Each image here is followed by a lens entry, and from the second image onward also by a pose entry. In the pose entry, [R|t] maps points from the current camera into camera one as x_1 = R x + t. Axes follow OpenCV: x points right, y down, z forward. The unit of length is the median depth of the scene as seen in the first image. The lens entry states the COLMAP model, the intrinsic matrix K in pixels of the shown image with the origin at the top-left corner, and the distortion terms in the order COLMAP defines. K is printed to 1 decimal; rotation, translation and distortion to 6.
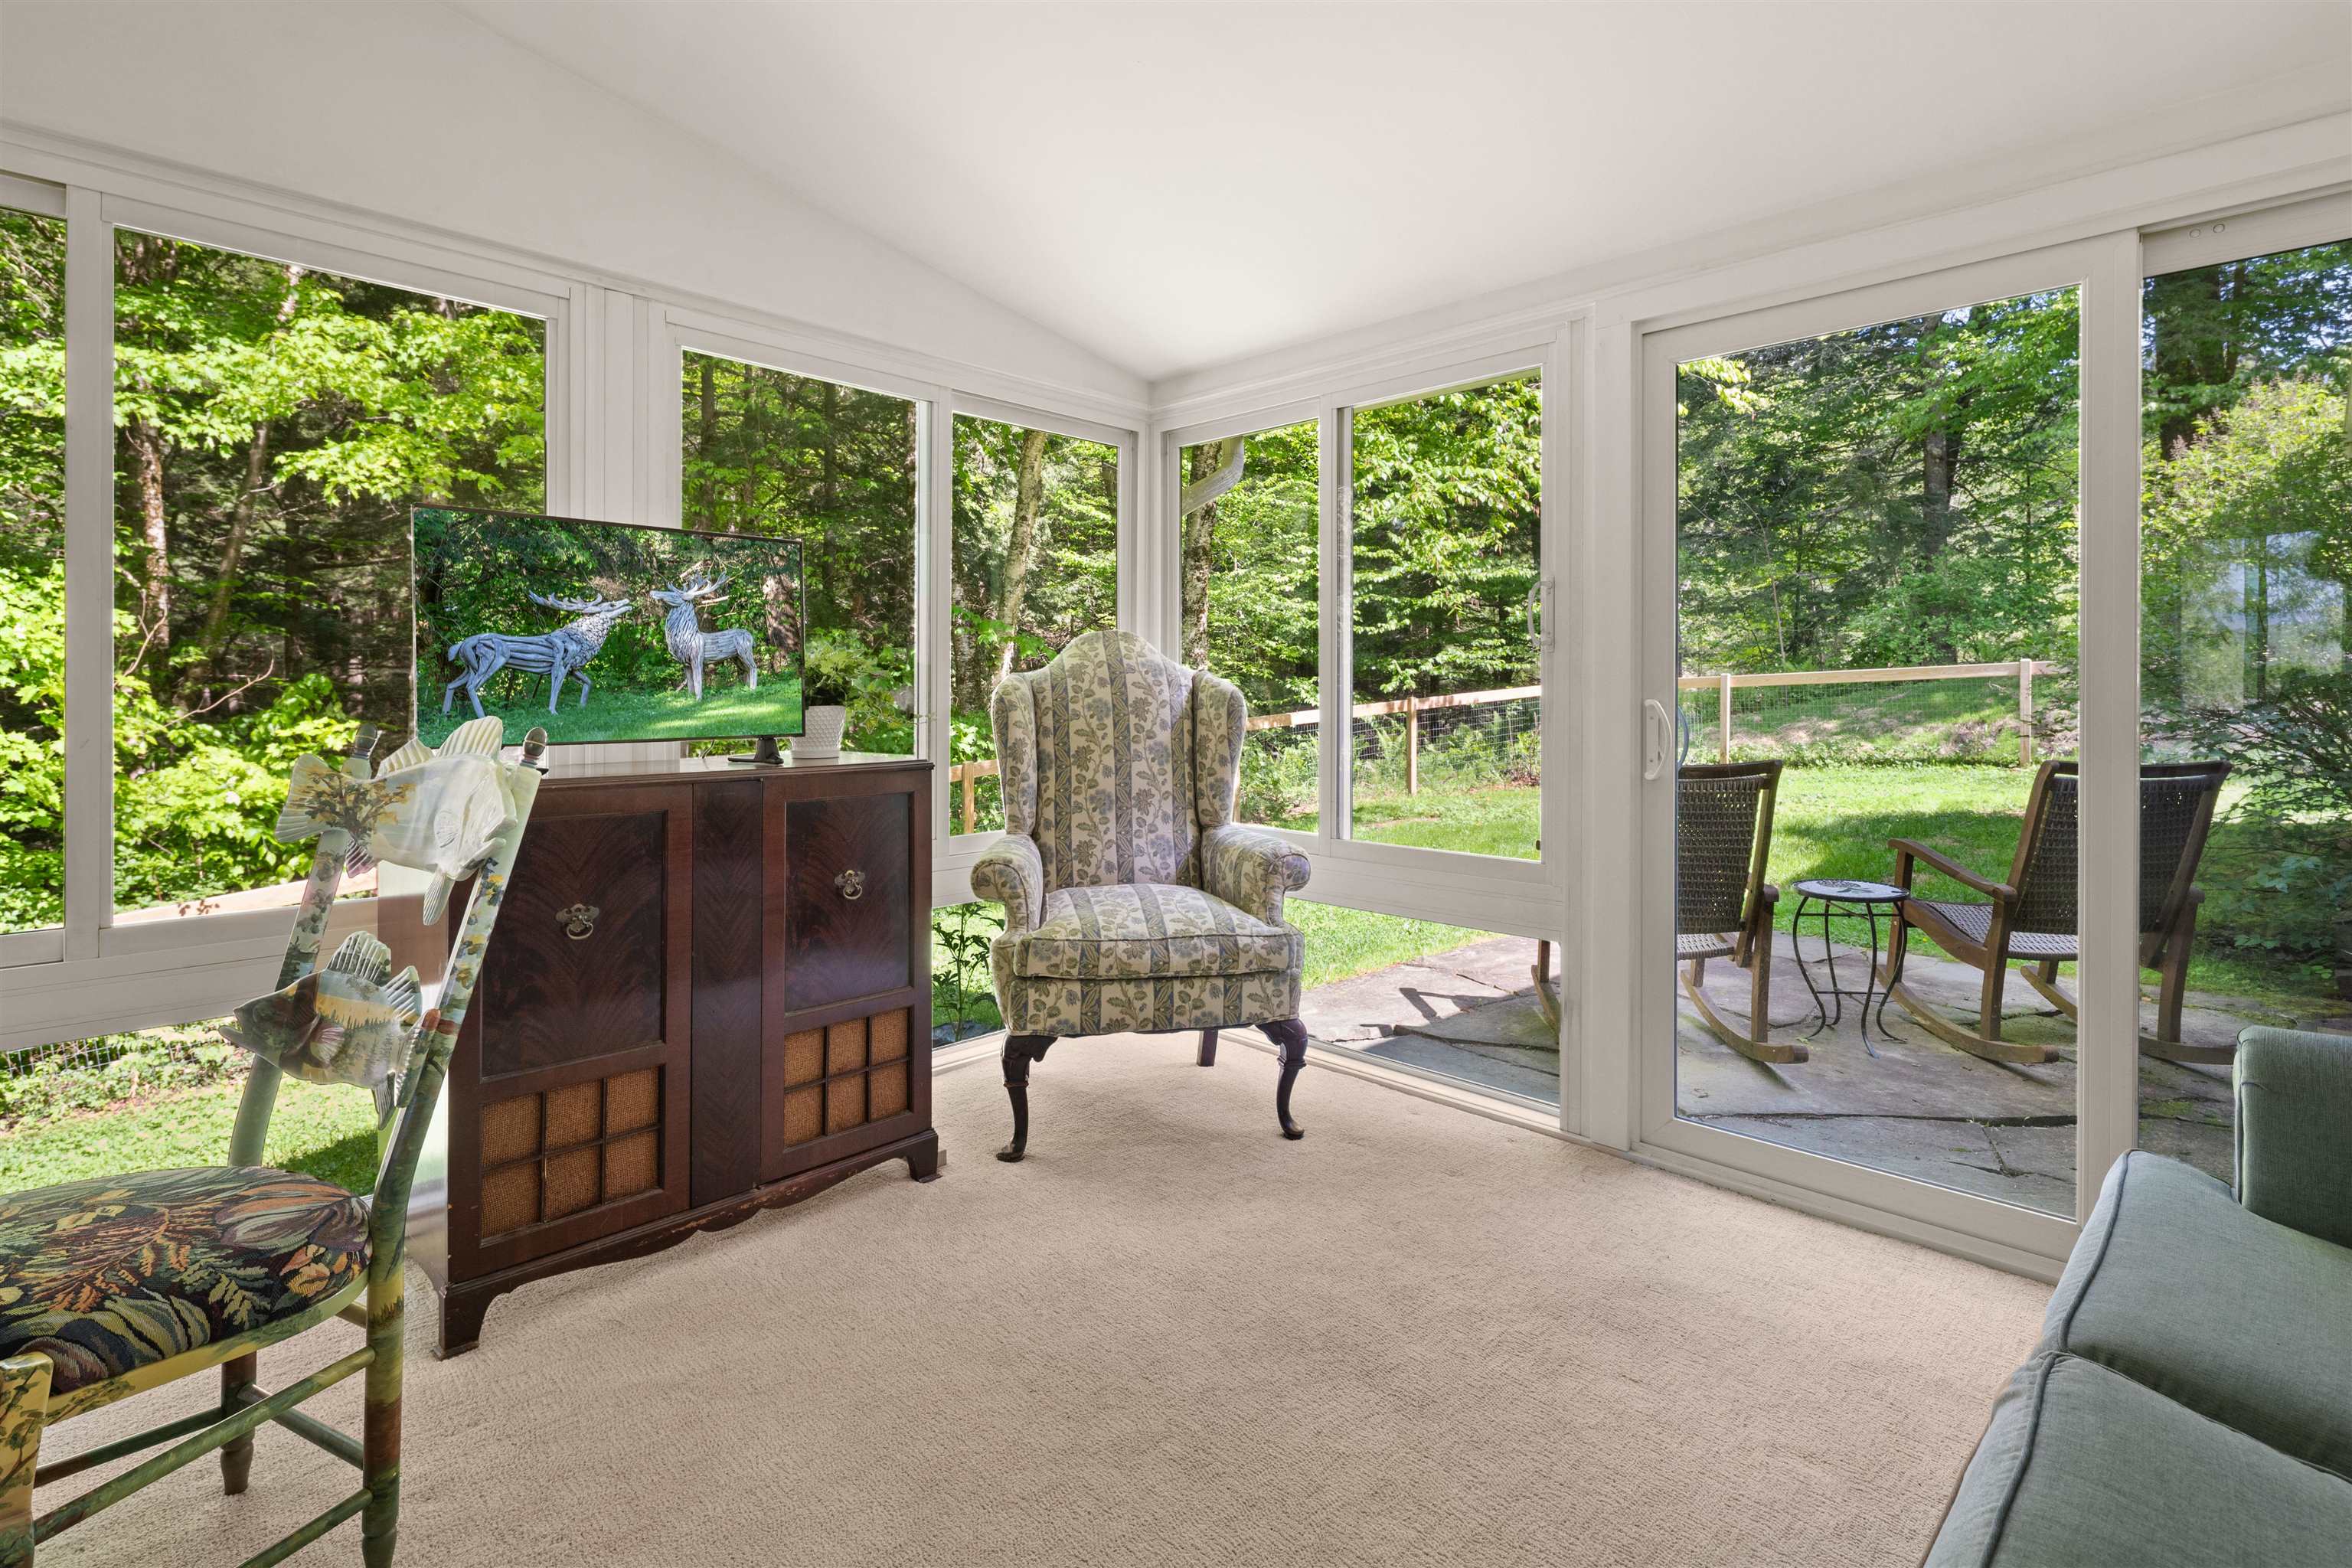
lens RADIAL K [[1136.0, 0, 1174.1], [0, 1136.0, 704.8], [0, 0, 1]] dist [0.004991, -0.000118]
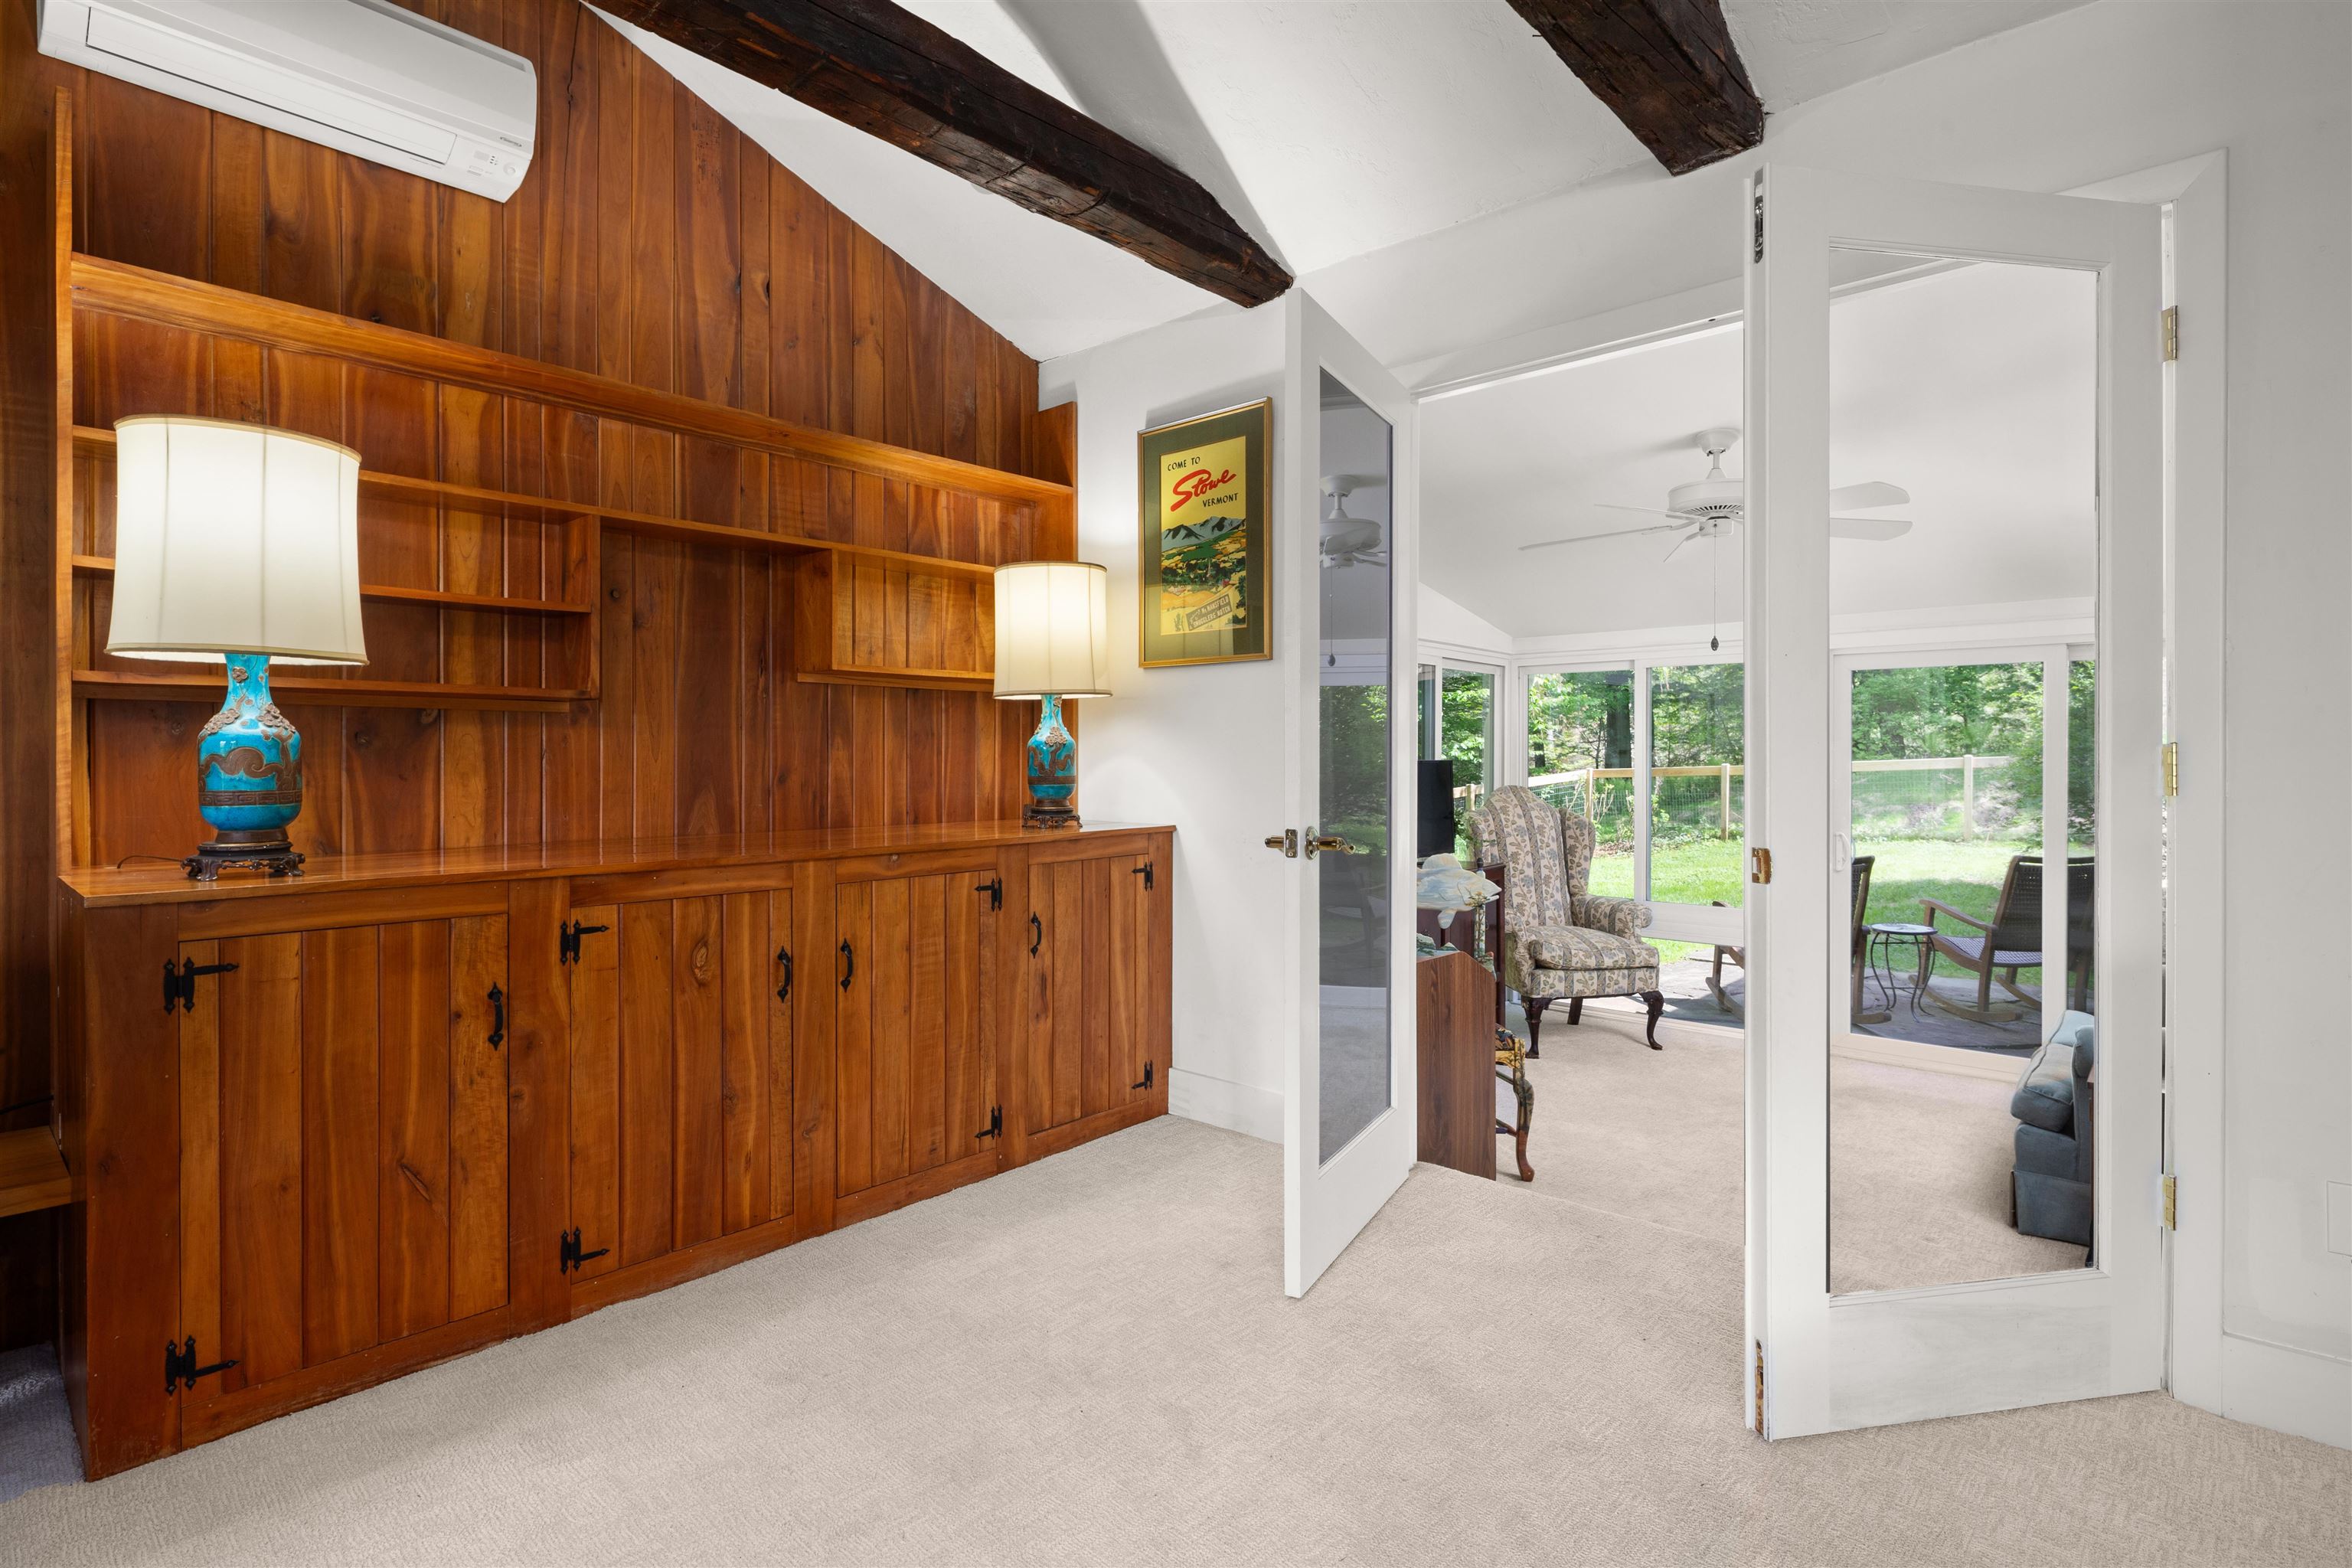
lens RADIAL K [[1136.0, 0, 1181.2], [0, 1136.0, 771.0], [0, 0, 1]] dist [0.004991, -0.000118]
pose [[0.998832, -0.000715, 0.048315, -0.910634], [0.000771, 0.999999, -0.001142, -0.118623], [-0.048314, 0.001178, 0.998831, -1.052405]]
